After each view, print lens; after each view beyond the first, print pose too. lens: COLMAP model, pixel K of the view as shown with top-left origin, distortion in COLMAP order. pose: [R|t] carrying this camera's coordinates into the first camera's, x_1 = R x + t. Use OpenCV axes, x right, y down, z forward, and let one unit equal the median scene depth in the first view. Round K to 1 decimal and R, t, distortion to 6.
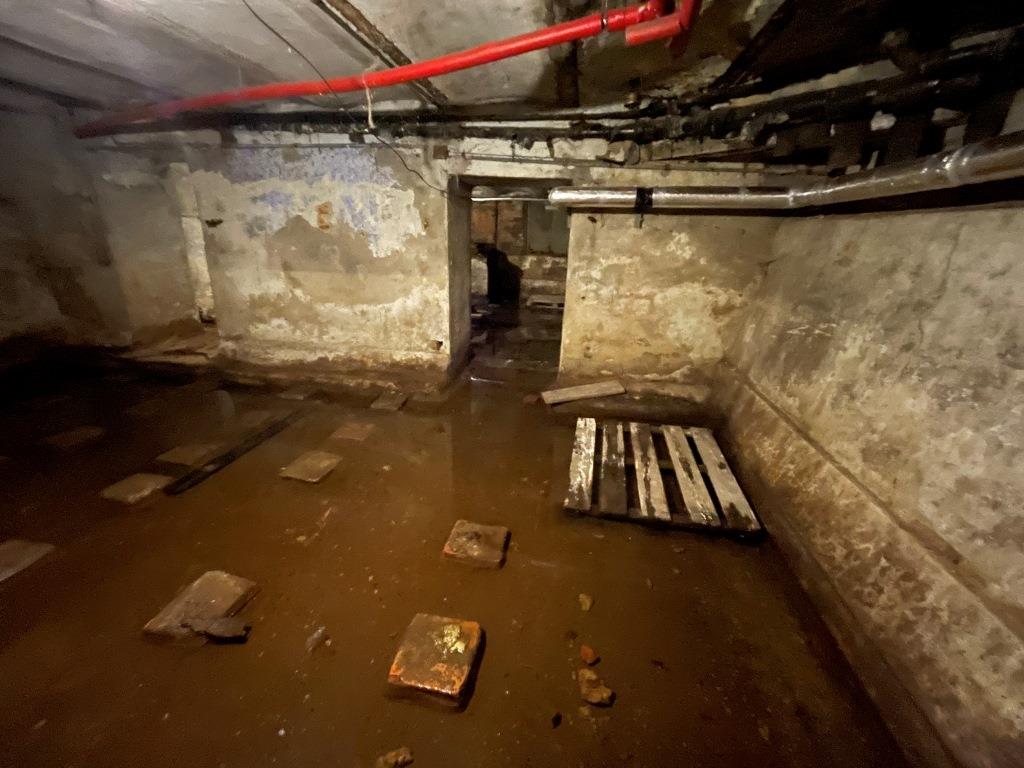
lens RADIAL K [[417.1, 0, 509.7], [0, 417.1, 385.7], [0, 0, 1]] dist [-0.000595, 0.000439]
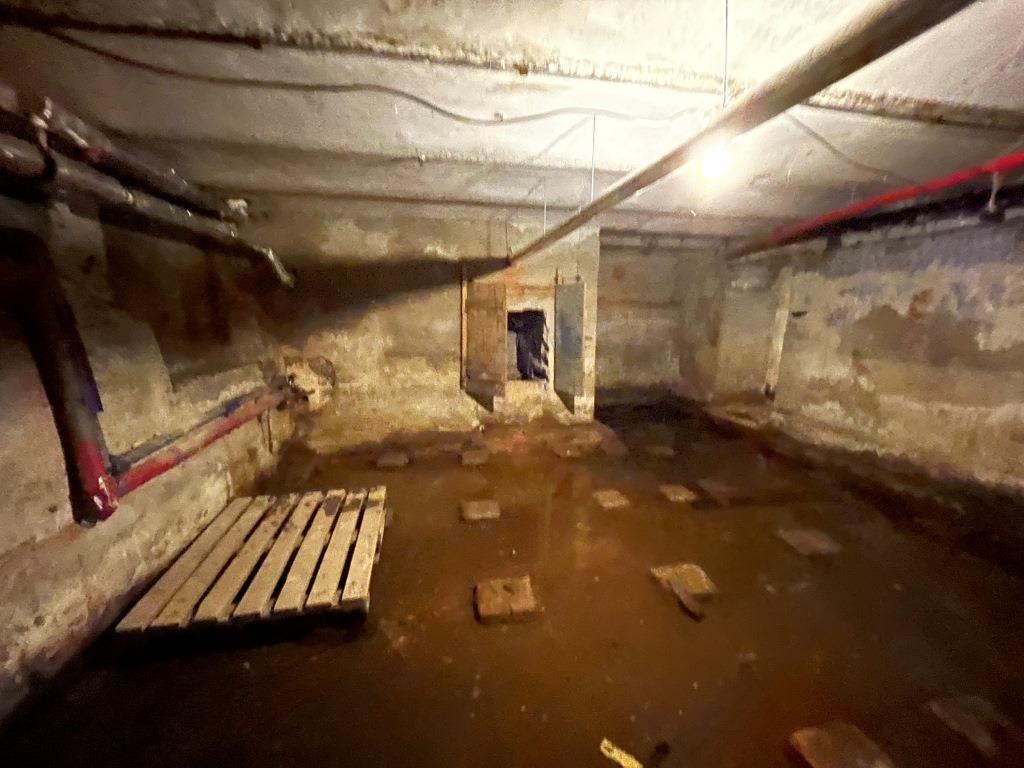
lens RADIAL K [[417.1, 0, 513.6], [0, 417.1, 383.8], [0, 0, 1]] dist [-0.000595, 0.000439]
pose [[0.355483, 0.129972, -0.925602, 0.109985], [-0.306497, 0.951738, 0.015930, 0.019644], [0.883001, 0.278032, 0.378163, -0.087532]]
